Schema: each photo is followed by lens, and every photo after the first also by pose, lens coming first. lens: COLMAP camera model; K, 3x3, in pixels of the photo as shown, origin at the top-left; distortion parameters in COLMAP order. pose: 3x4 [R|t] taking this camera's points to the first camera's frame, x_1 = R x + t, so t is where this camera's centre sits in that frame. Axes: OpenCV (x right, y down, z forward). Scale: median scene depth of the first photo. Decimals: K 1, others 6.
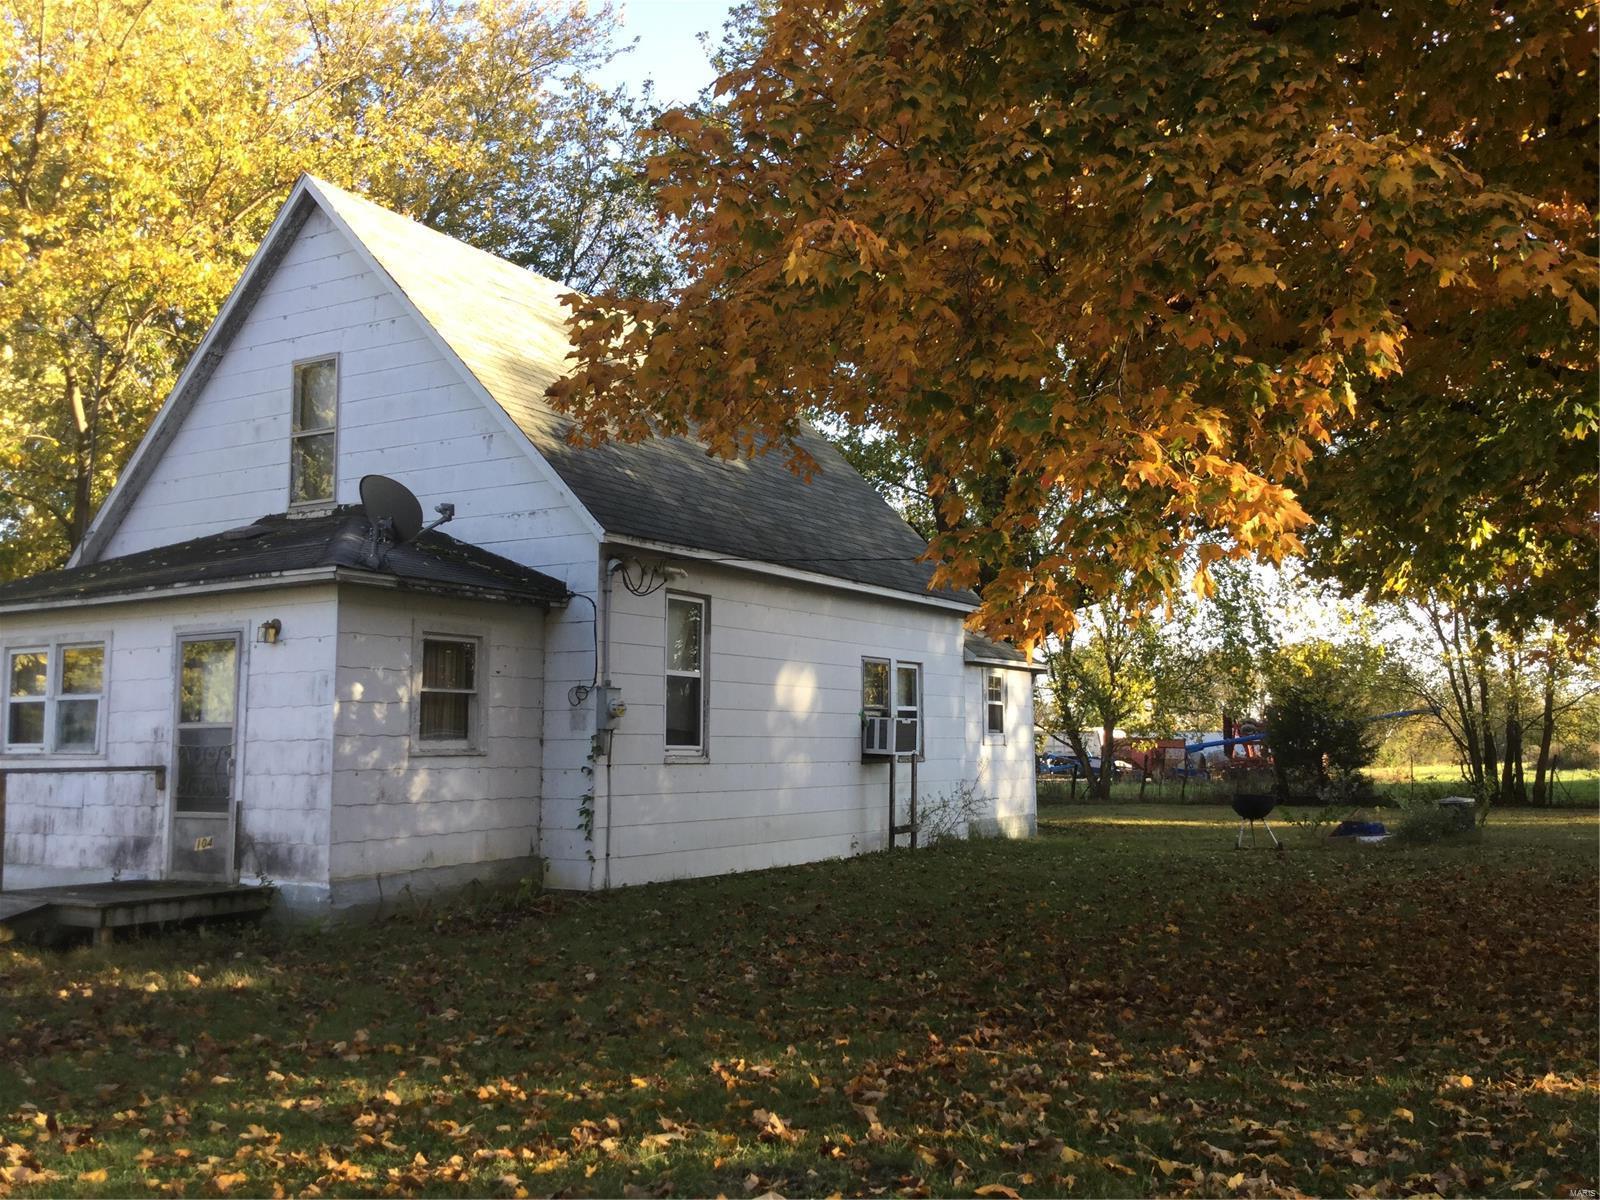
lens RADIAL K [[1453.2, 0, 799.4], [0, 1453.2, 598.1], [0, 0, 1]] dist [0.003391, 0.000000]
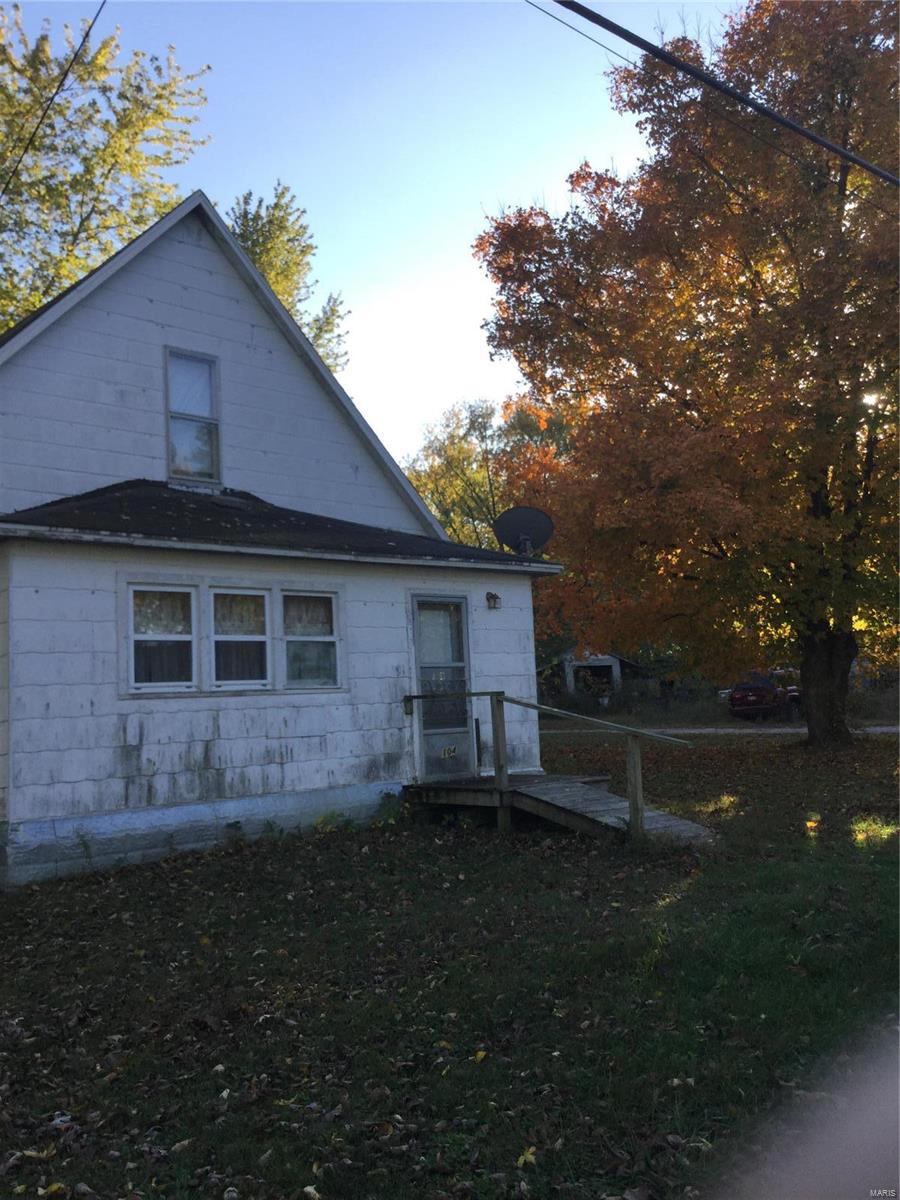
lens RADIAL K [[1089.9, 0, 449.4], [0, 1089.9, 601.1], [0, 0, 1]] dist [0.003391, 0.000000]
pose [[0.286953, 0.084248, 0.954233, -1.300443], [-0.058050, 0.995824, -0.070463, 0.094410], [-0.956184, -0.035173, 0.290645, 0.665388]]
